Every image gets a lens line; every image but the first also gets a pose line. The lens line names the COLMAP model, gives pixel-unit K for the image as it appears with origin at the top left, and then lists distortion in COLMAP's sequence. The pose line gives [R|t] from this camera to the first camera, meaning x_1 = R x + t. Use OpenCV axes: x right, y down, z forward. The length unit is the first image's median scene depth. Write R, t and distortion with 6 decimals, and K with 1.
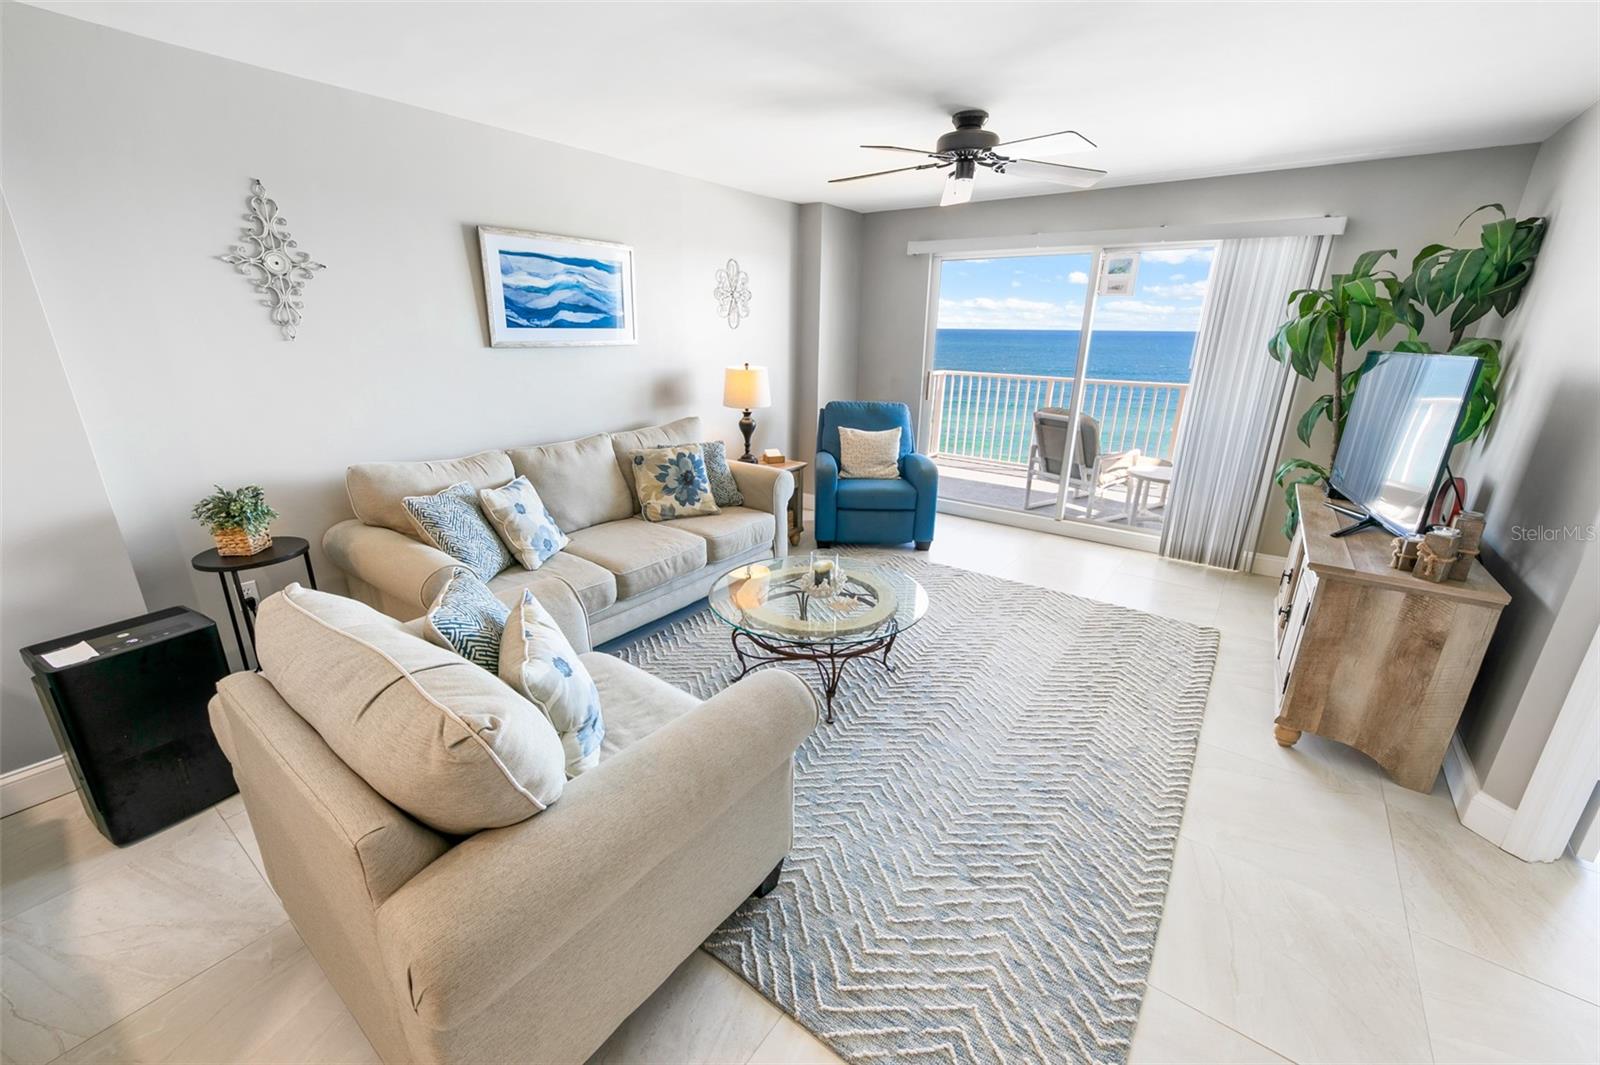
lens RADIAL K [[638.1, 0, 796.1], [0, 638.1, 532.9], [0, 0, 1]] dist [0.007238, -0.000089]
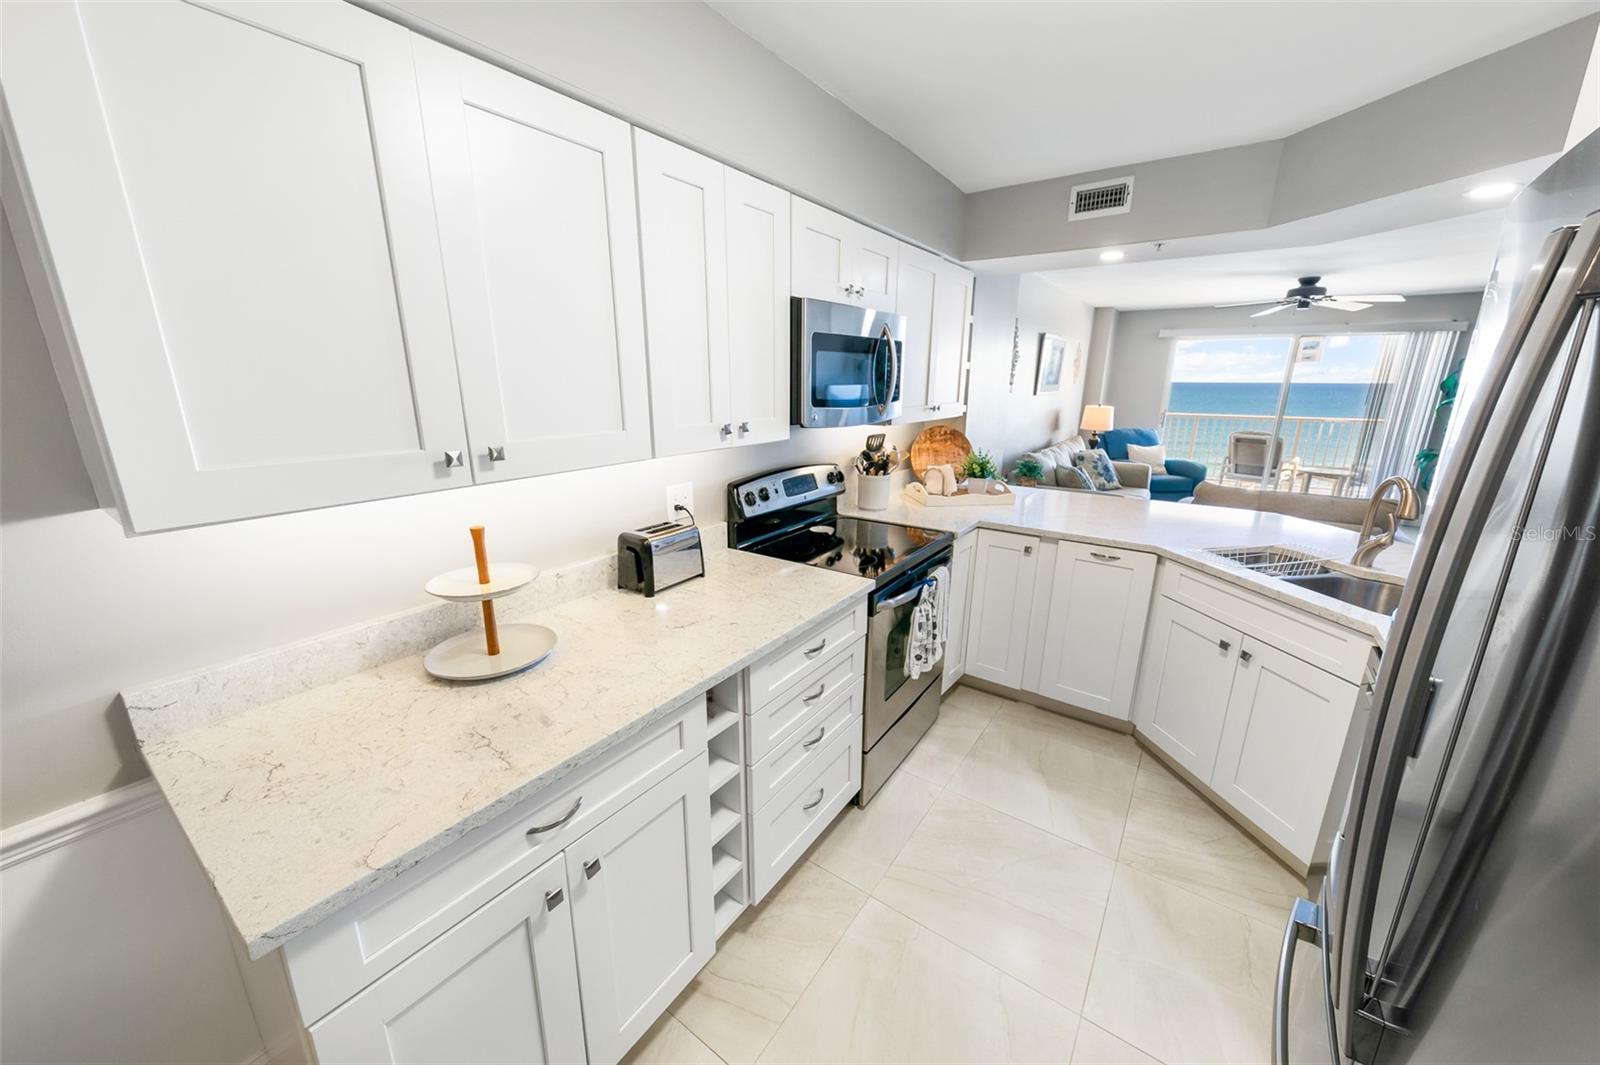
lens RADIAL K [[584.3, 0, 796.7], [0, 584.3, 531.6], [0, 0, 1]] dist [0.007218, 0.000005]
pose [[0.999677, -0.013168, 0.021734, -1.079559], [0.014438, 0.998133, -0.059353, 0.174737], [-0.020912, 0.059648, 0.998000, -0.589125]]
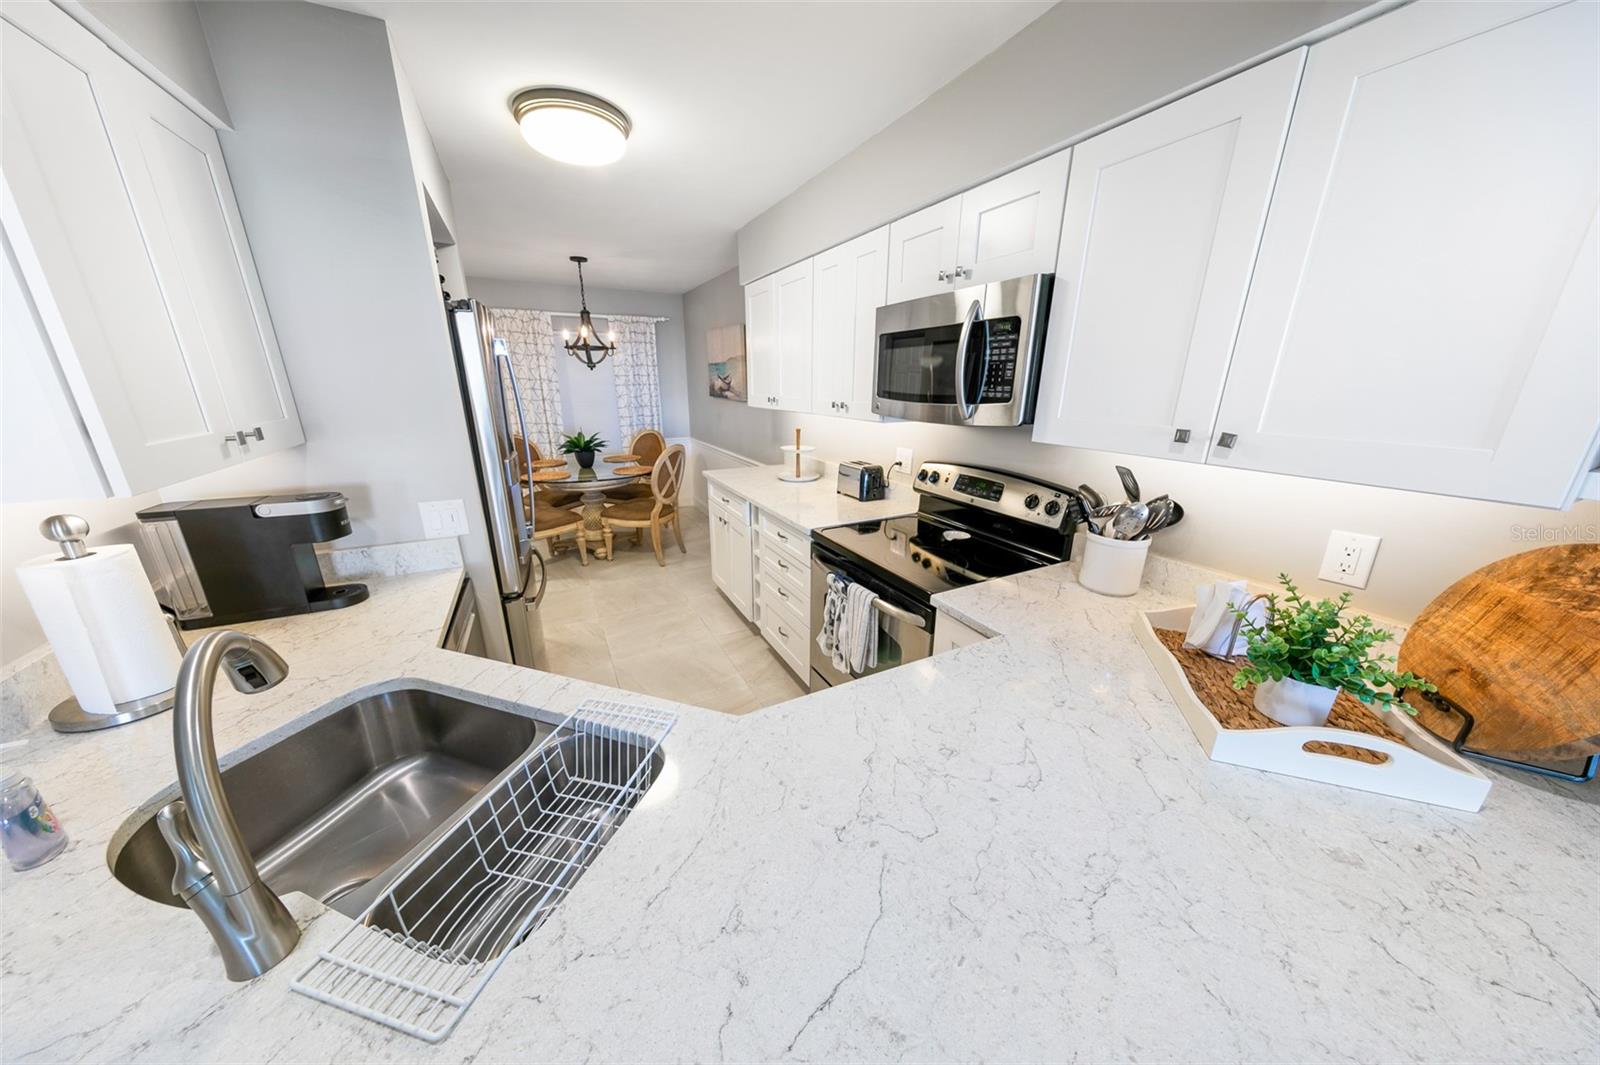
lens RADIAL K [[500.8, 0, 796.2], [0, 500.8, 532.6], [0, 0, 1]] dist [0.006732, -0.000302]
pose [[-0.445321, 0.252668, -0.858981, -0.478201], [-0.284987, 0.869466, 0.403498, -0.043897], [0.848806, 0.424484, -0.315185, 0.119005]]
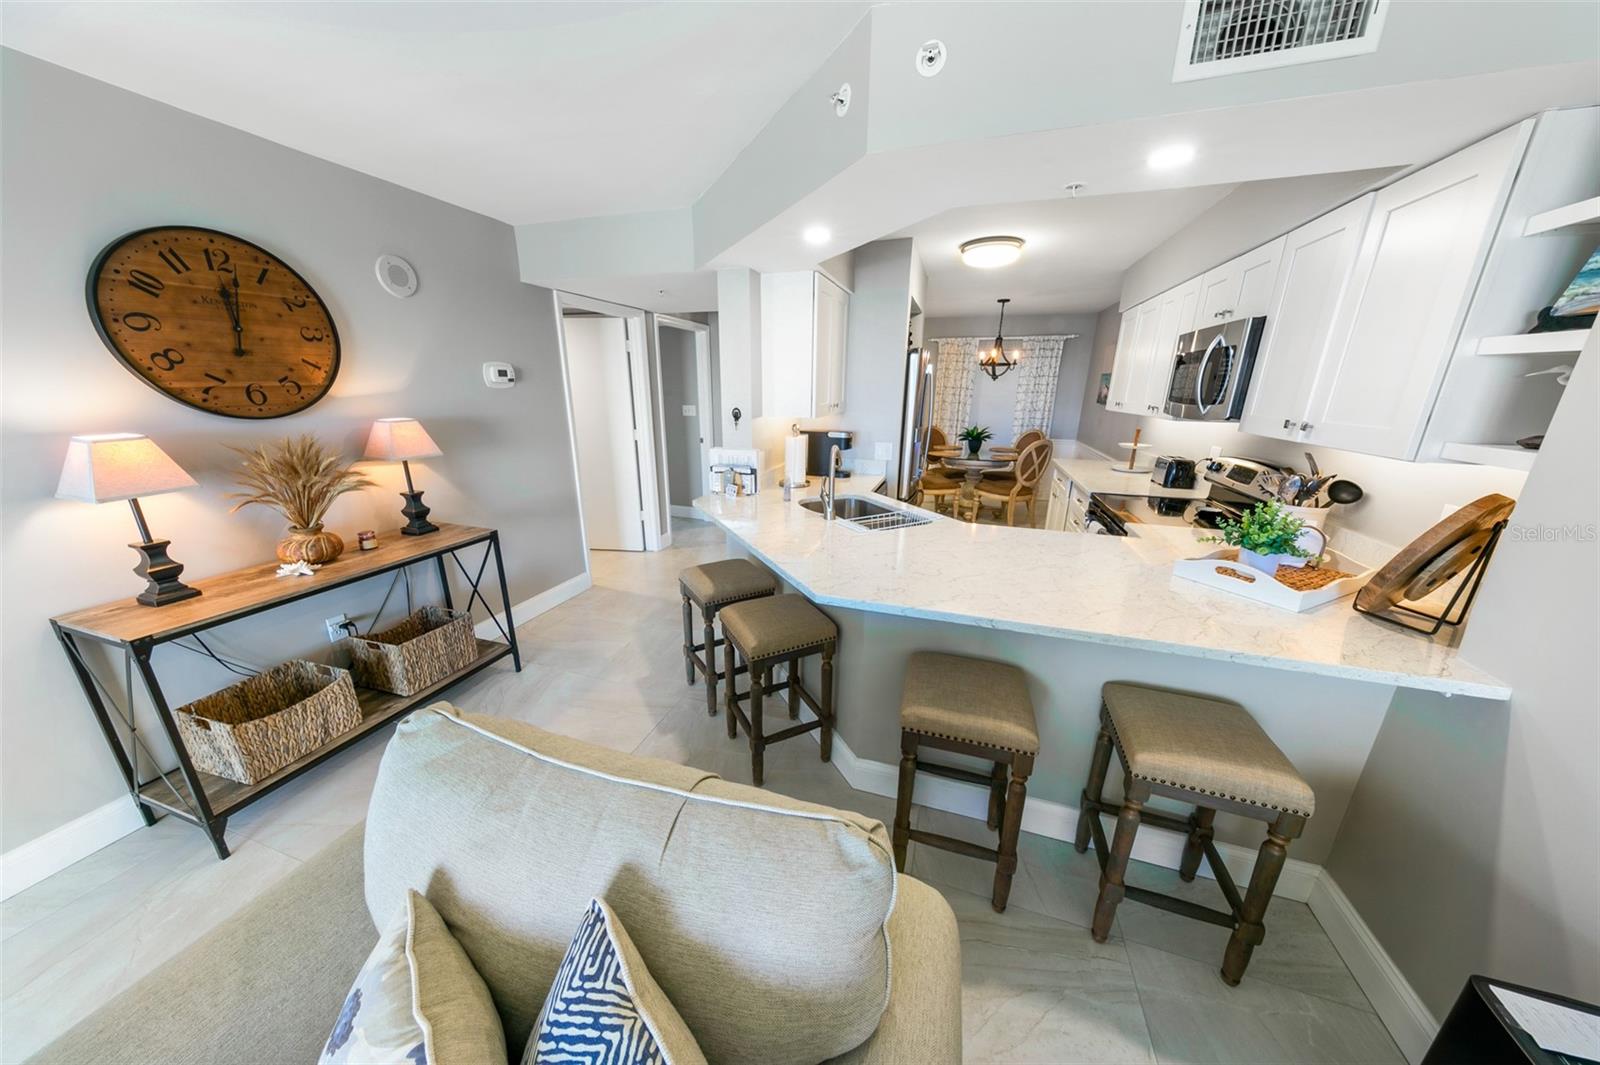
lens RADIAL K [[506.4, 0, 795.2], [0, 506.4, 534.1], [0, 0, 1]] dist [0.007642, -0.000107]
pose [[-0.949668, 0.068764, -0.305618, -0.255037], [-0.116858, 0.827422, 0.549288, -0.167468], [0.290646, 0.557355, -0.777740, 0.507271]]
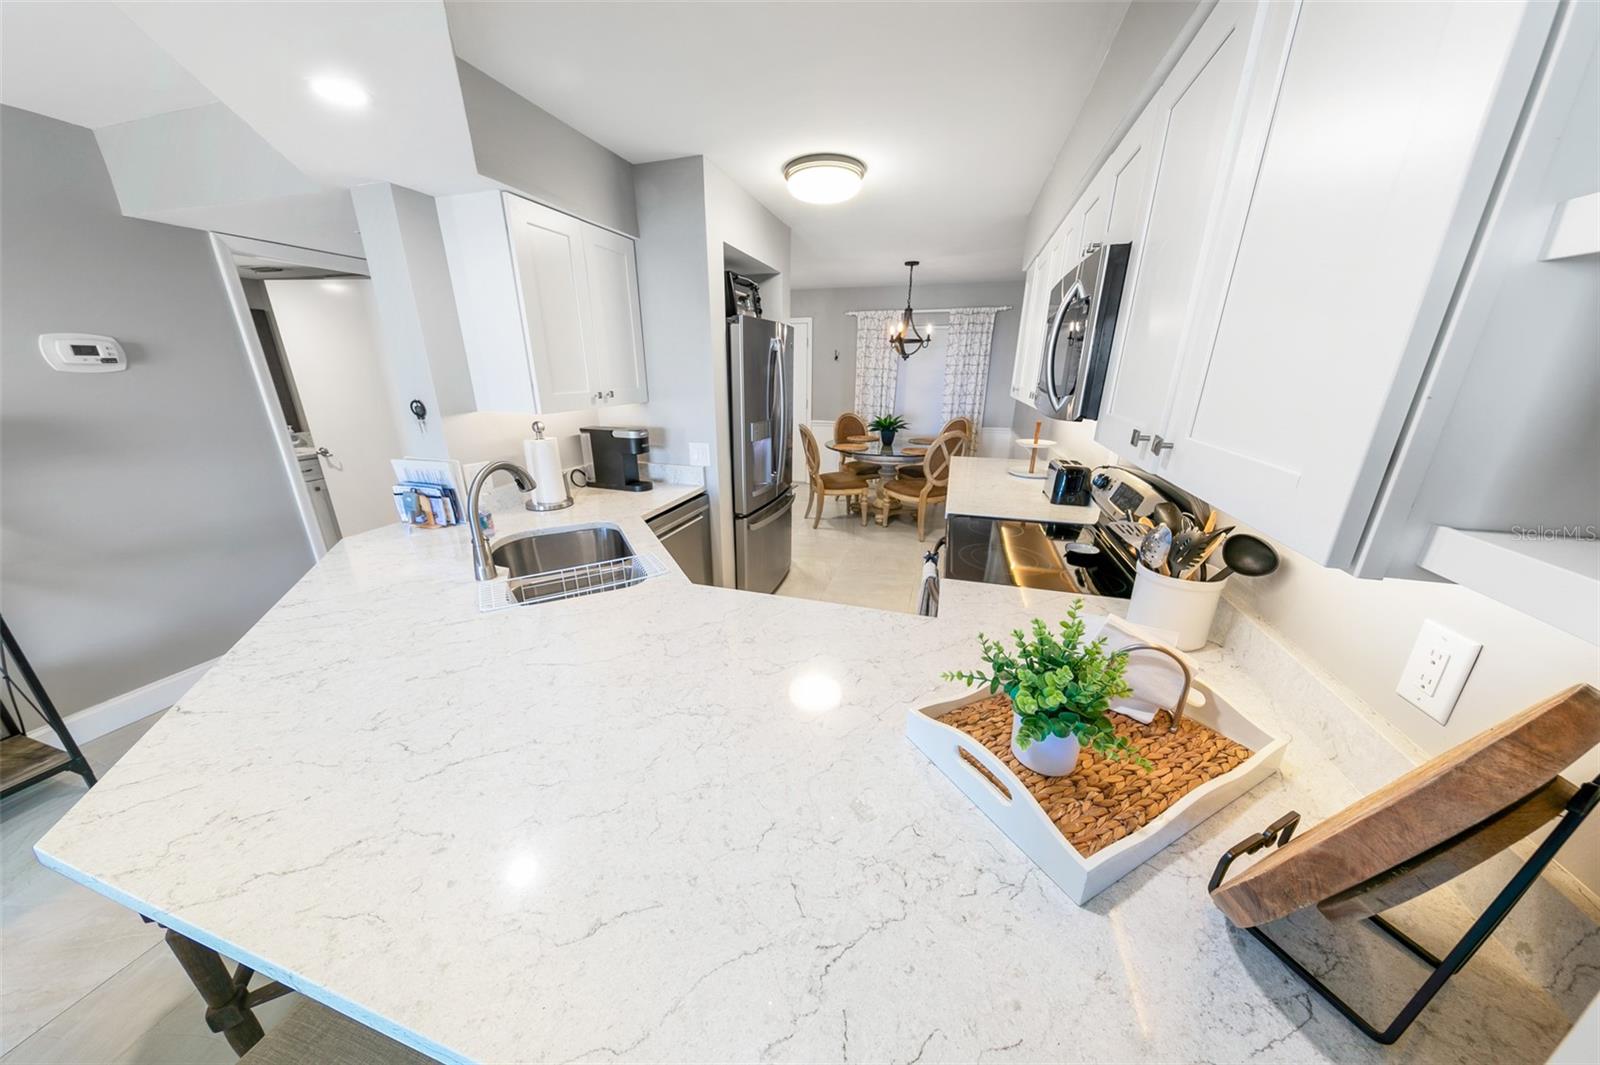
lens RADIAL K [[500.8, 0, 796.2], [0, 500.8, 532.6], [0, 0, 1]] dist [0.006732, -0.000302]
pose [[-0.943550, 0.089517, -0.318904, -0.623049], [-0.117135, 0.810398, 0.574050, -0.126167], [0.309827, 0.579000, -0.754166, 0.367080]]
